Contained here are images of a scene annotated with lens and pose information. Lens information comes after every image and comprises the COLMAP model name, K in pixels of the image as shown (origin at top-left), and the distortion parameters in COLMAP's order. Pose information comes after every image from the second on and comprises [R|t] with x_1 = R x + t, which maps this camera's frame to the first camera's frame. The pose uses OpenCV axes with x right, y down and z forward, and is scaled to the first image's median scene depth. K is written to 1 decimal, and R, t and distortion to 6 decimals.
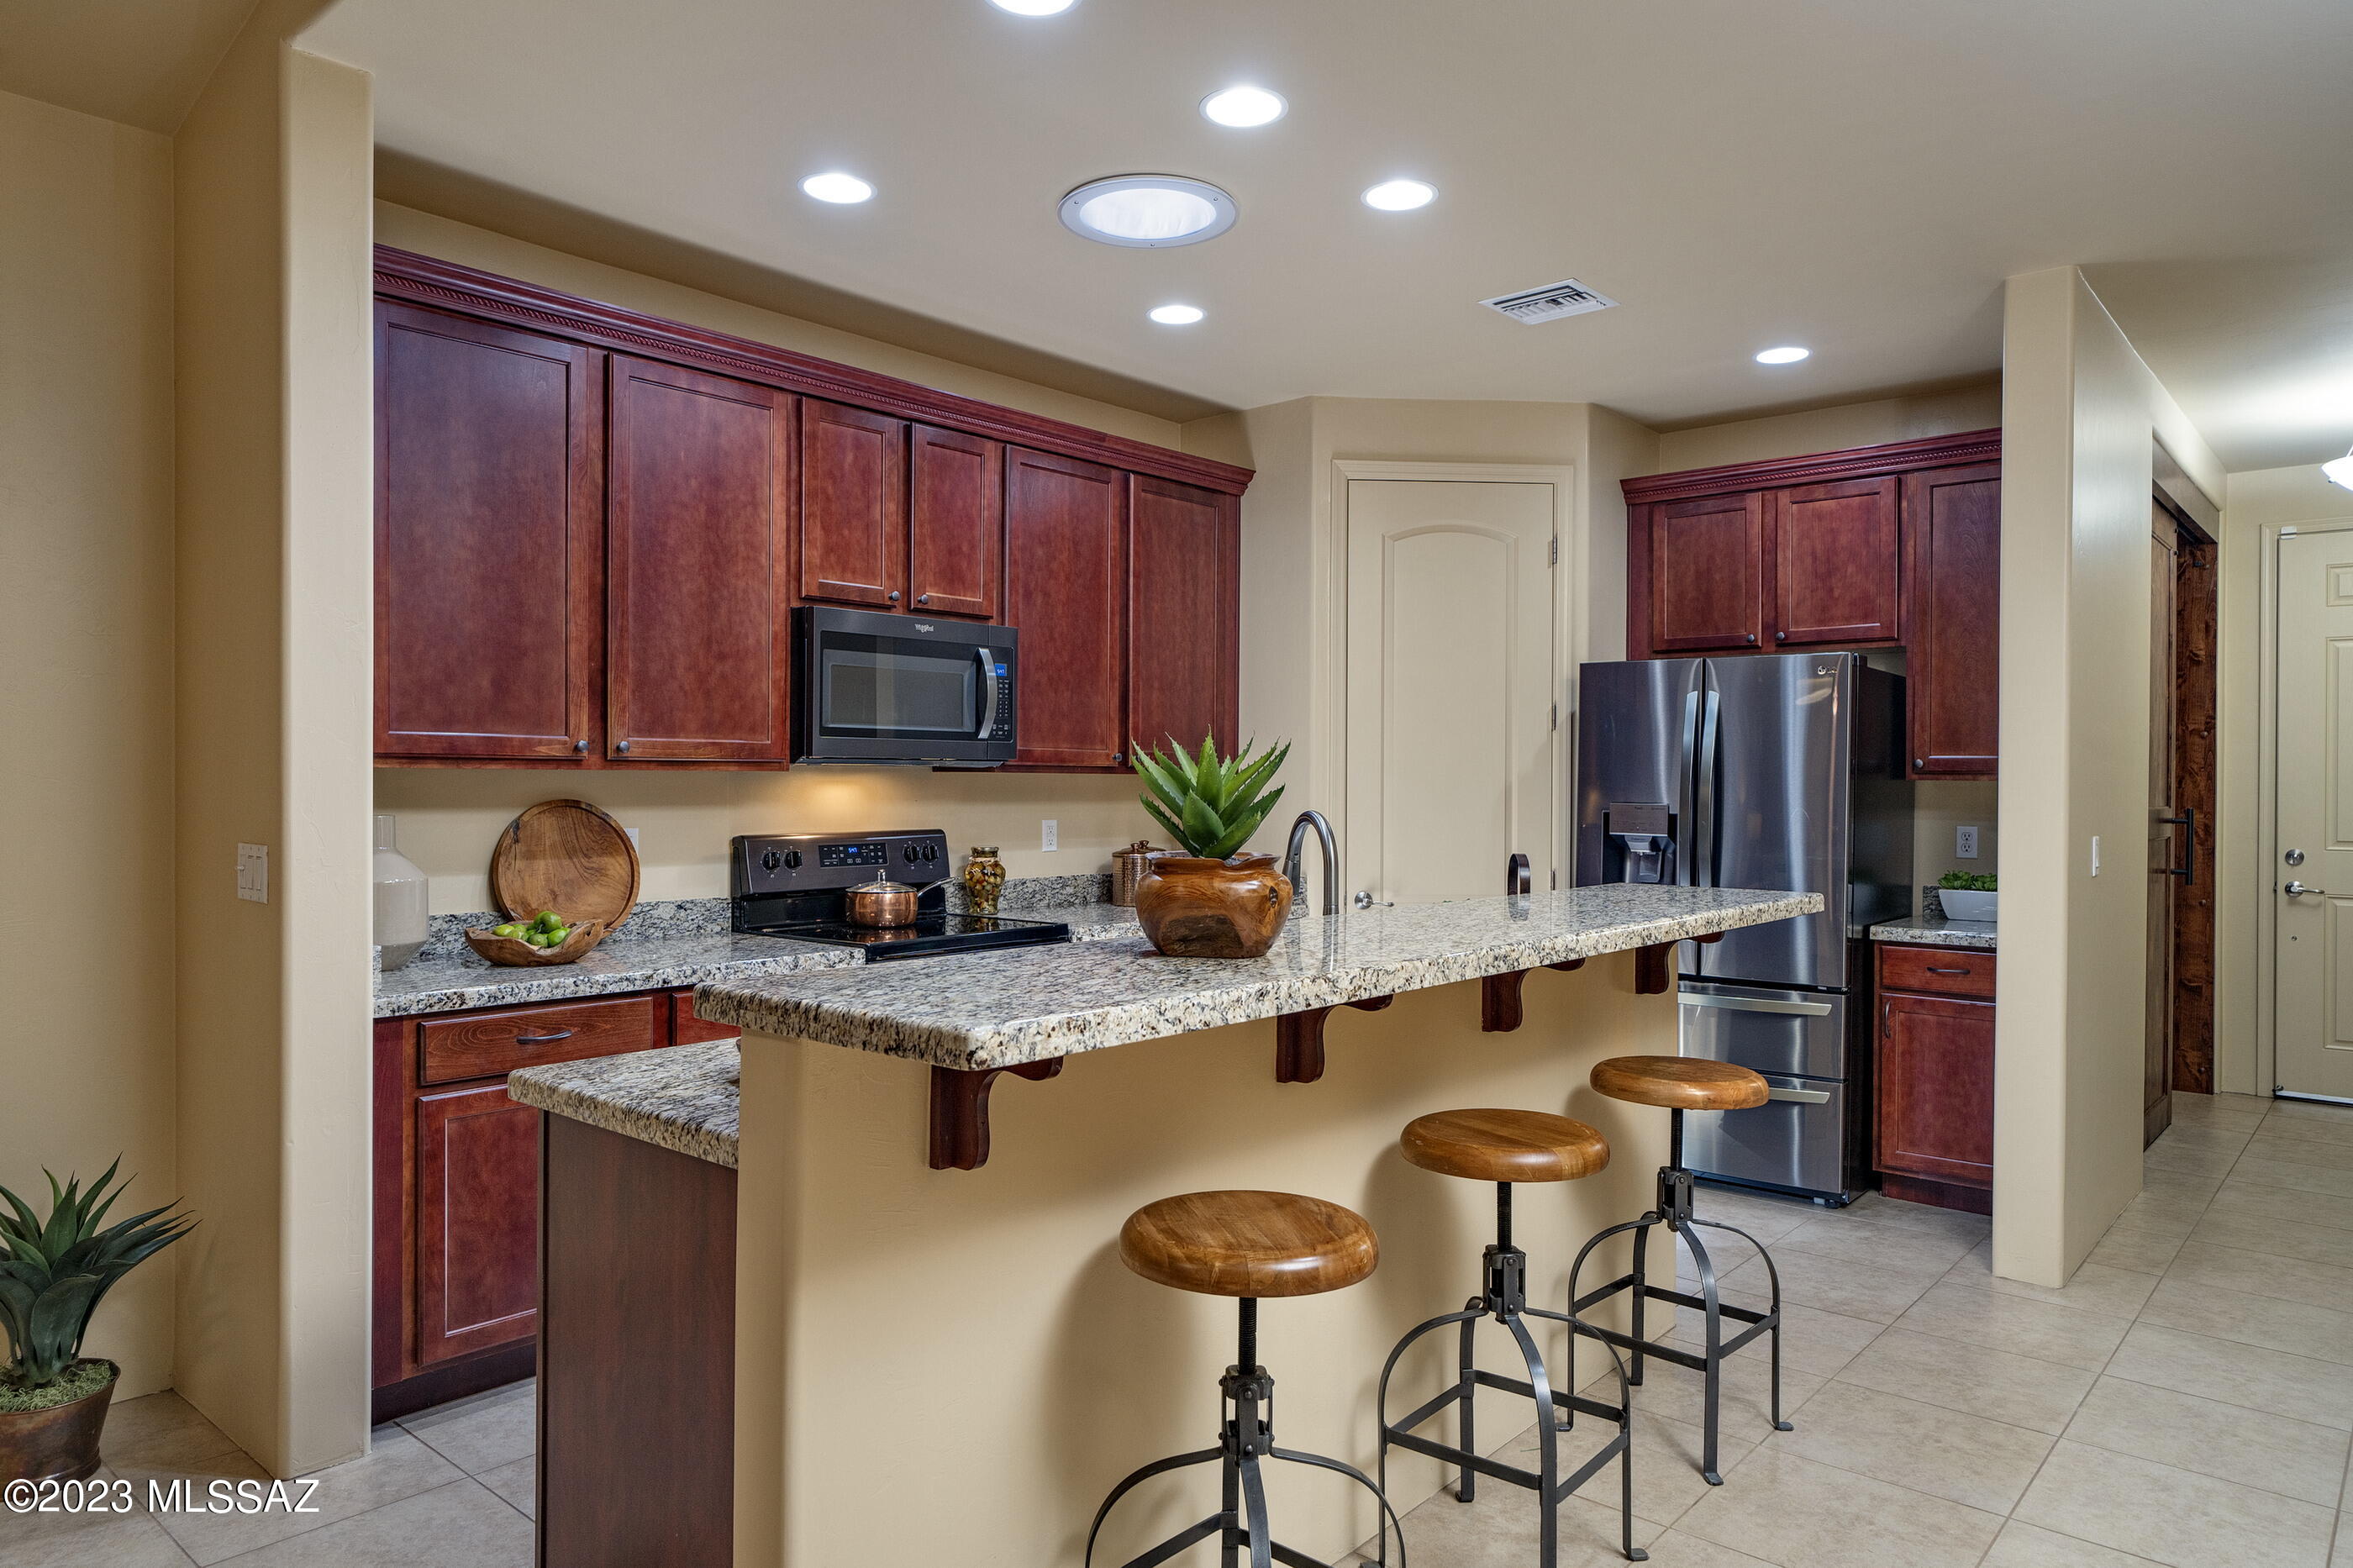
lens RADIAL K [[1442.2, 0, 1182.1], [0, 1442.2, 798.2], [0, 0, 1]] dist [0.005168, 0.002272]
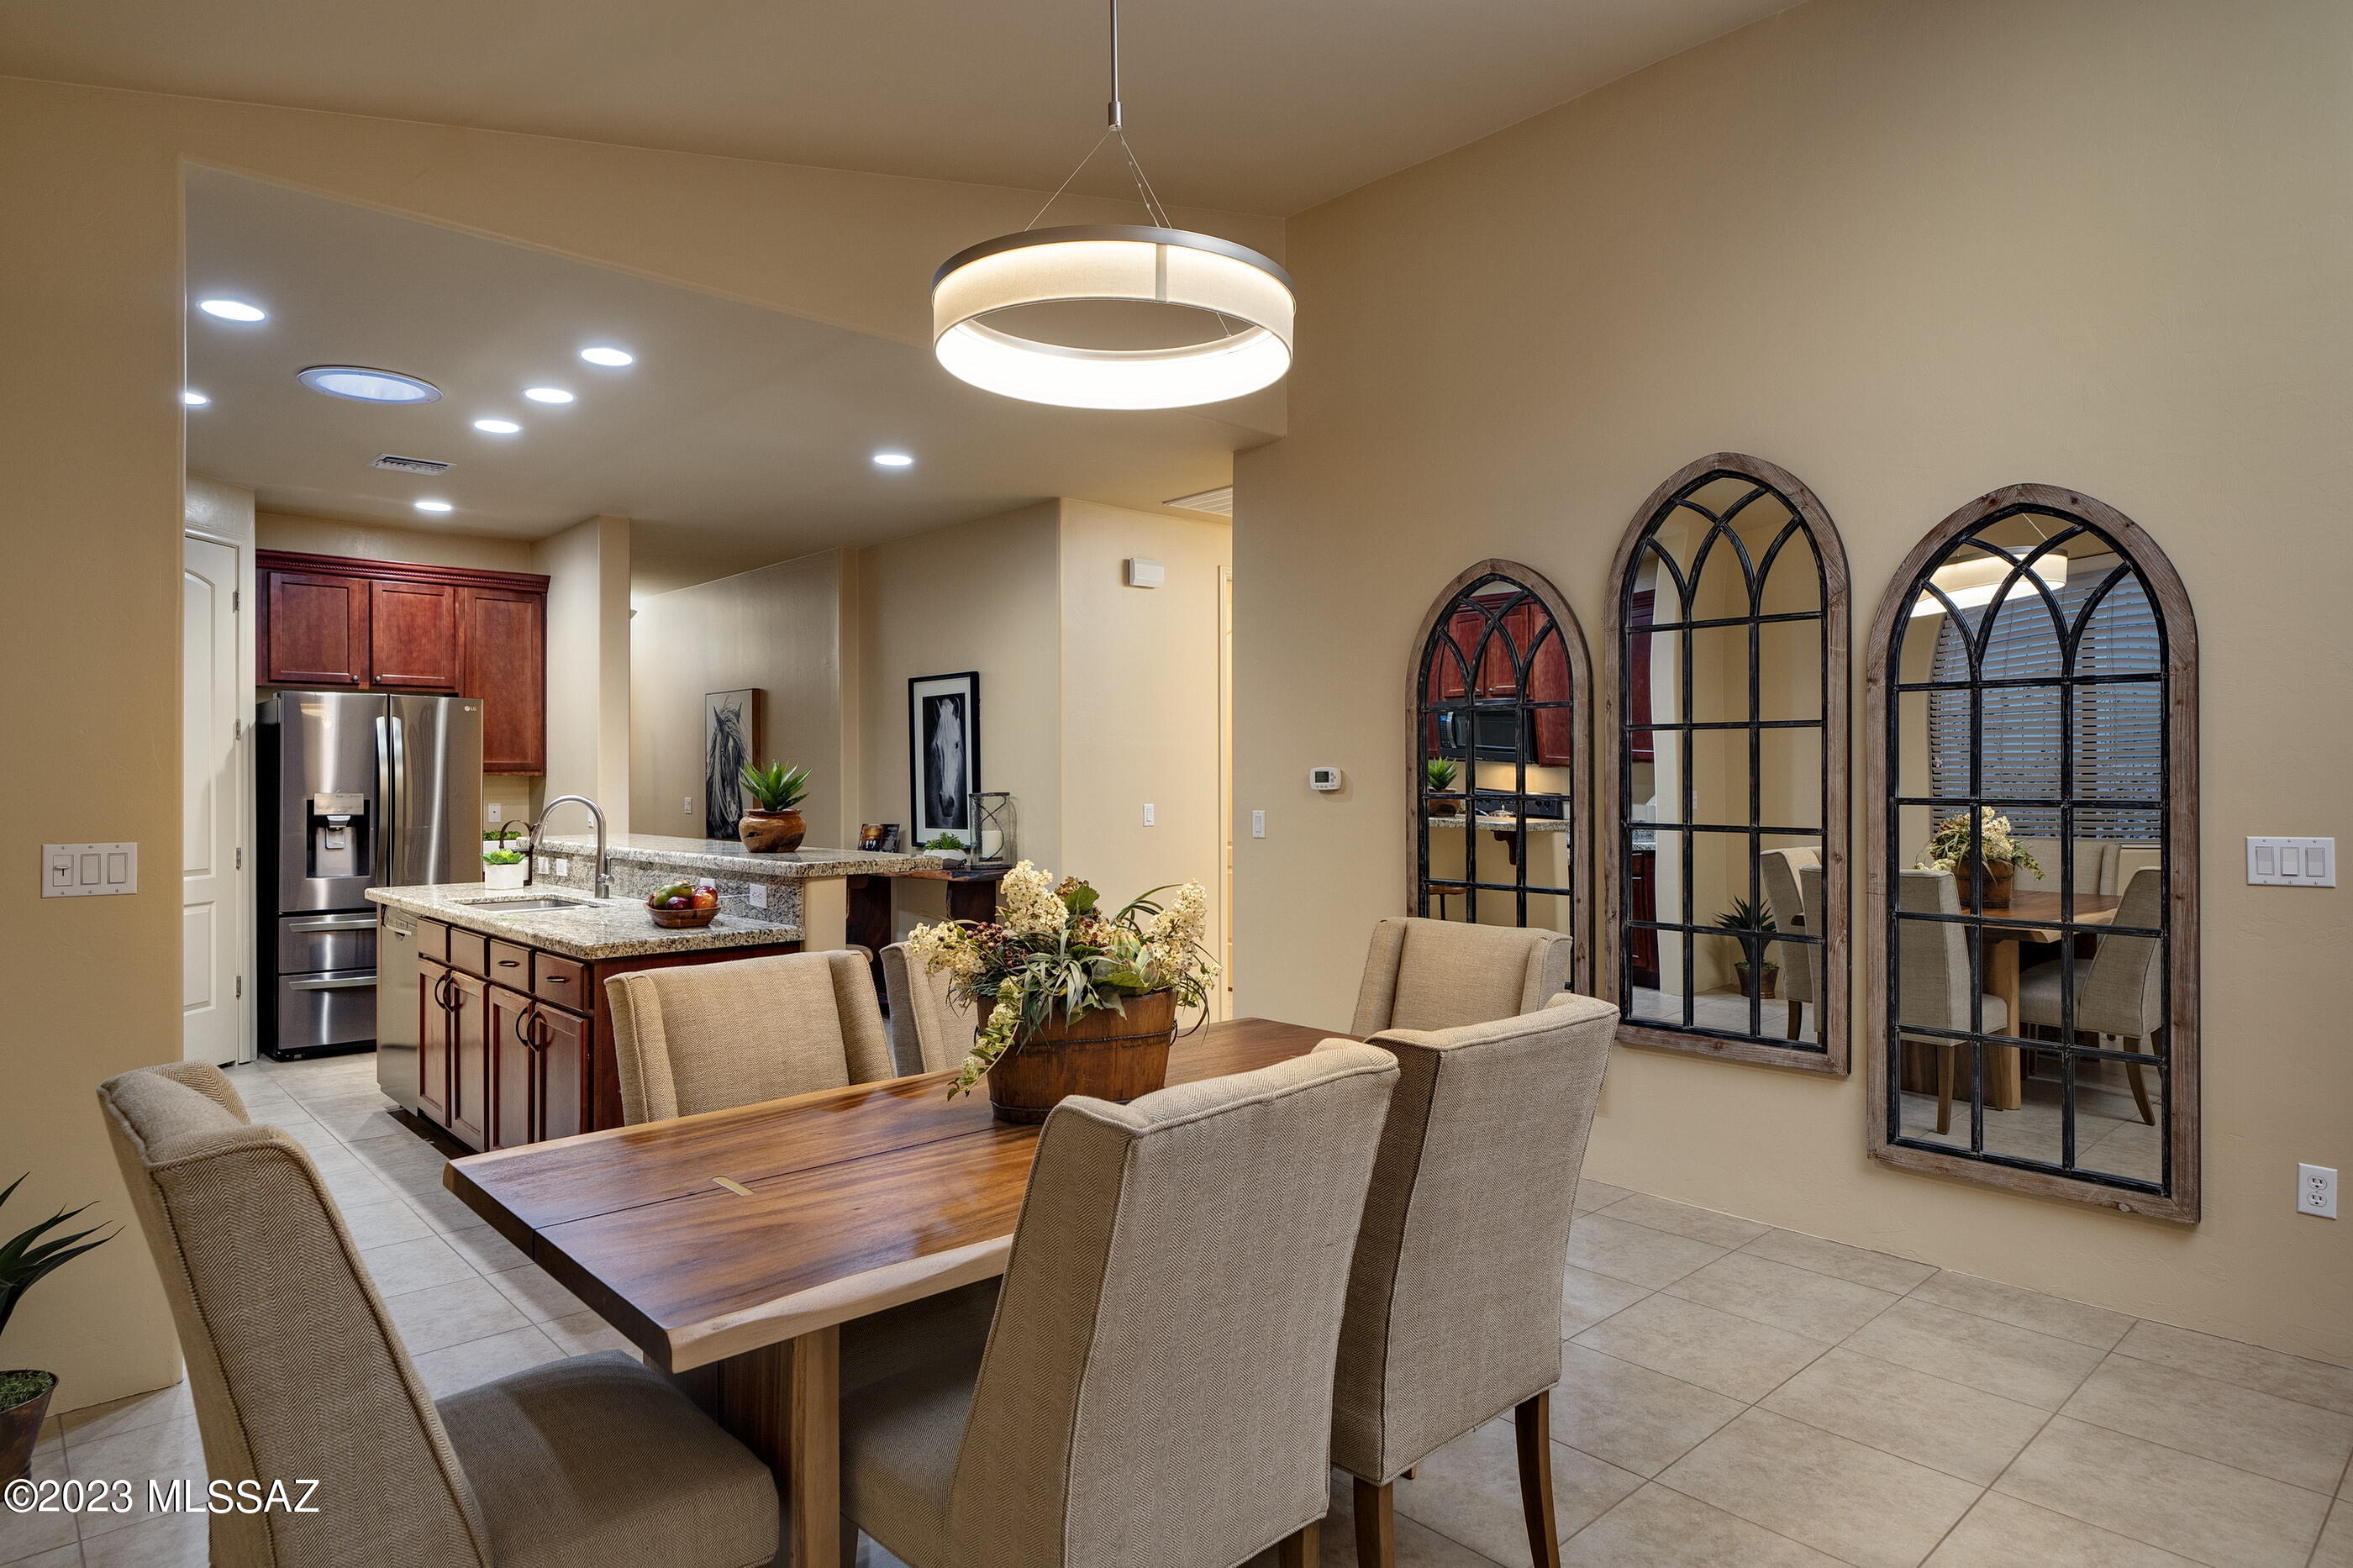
lens RADIAL K [[1314.1, 0, 1173.3], [0, 1314.1, 774.5], [0, 0, 1]] dist [0.002422, 0.001723]
pose [[0.096020, -0.009523, 0.995334, -0.872150], [0.011966, 0.999893, 0.008412, -0.016839], [-0.995308, 0.011102, 0.096123, 0.063086]]
